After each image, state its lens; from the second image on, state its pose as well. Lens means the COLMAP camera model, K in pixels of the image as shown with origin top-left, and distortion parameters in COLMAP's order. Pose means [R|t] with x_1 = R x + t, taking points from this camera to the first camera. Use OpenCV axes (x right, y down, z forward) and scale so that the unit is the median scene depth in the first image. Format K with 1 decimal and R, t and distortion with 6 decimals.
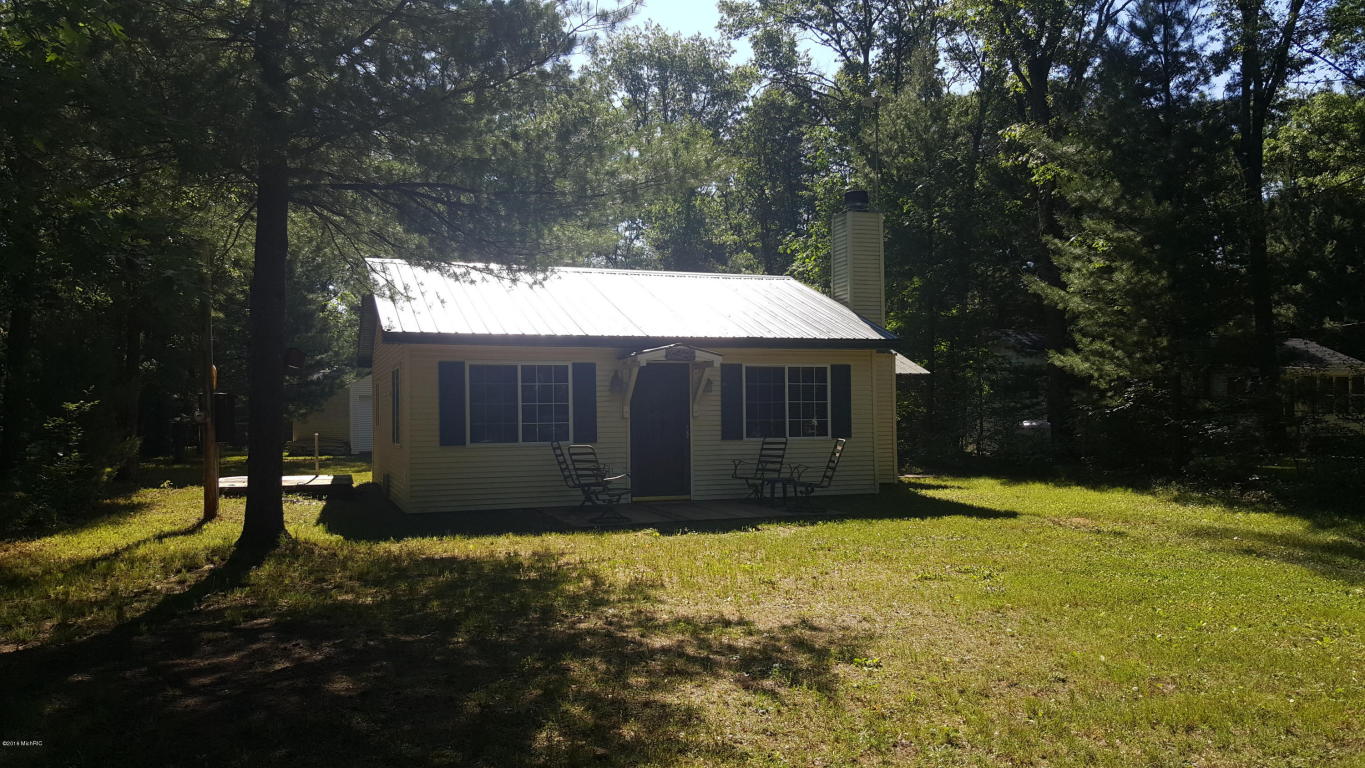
lens RADIAL K [[998.5, 0, 682.5], [0, 998.5, 384.0], [0, 0, 1]] dist [0.001958, -0.095686]
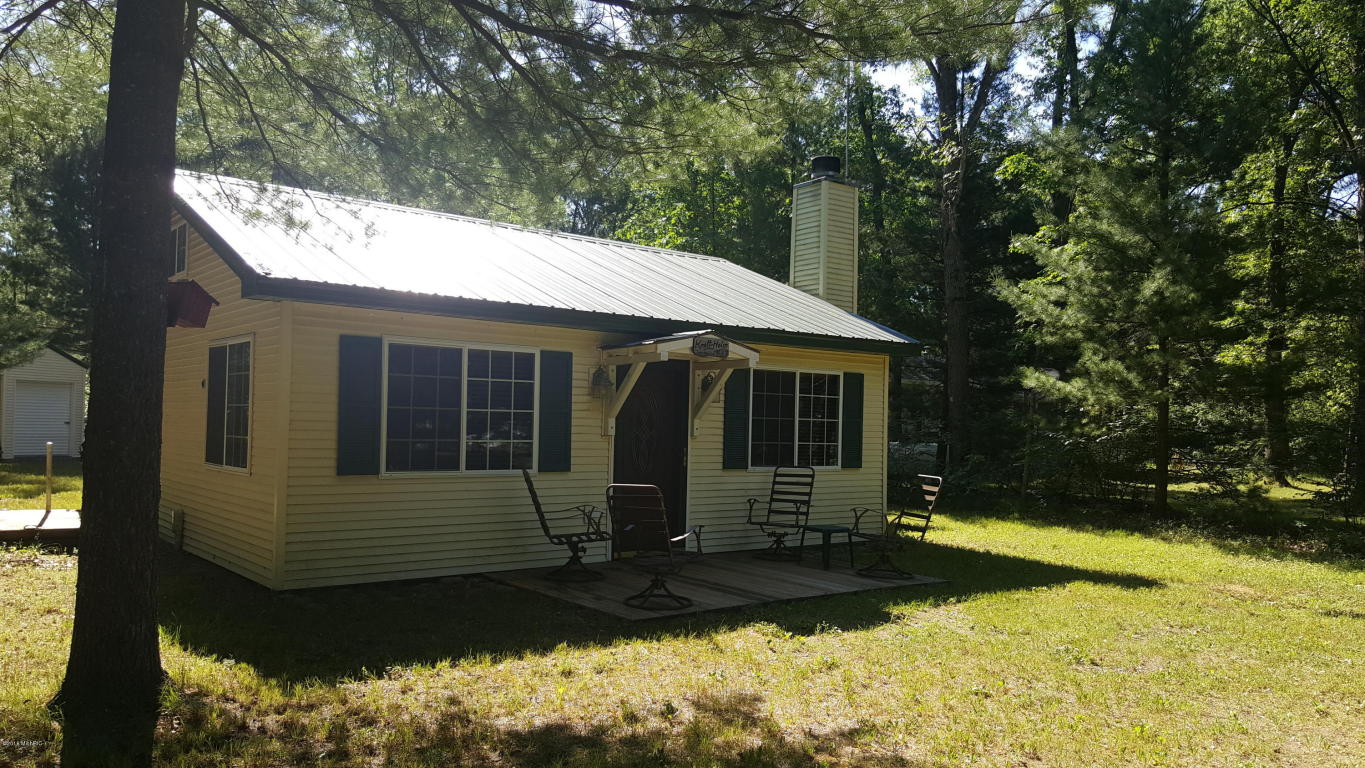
lens RADIAL K [[998.5, 0, 682.5], [0, 998.5, 384.0], [0, 0, 1]] dist [0.001958, -0.095686]
pose [[0.919552, 0.050309, 0.389734, -0.276525], [-0.055533, 0.998455, 0.002142, -0.005219], [-0.389024, -0.023613, 0.920925, 0.358112]]
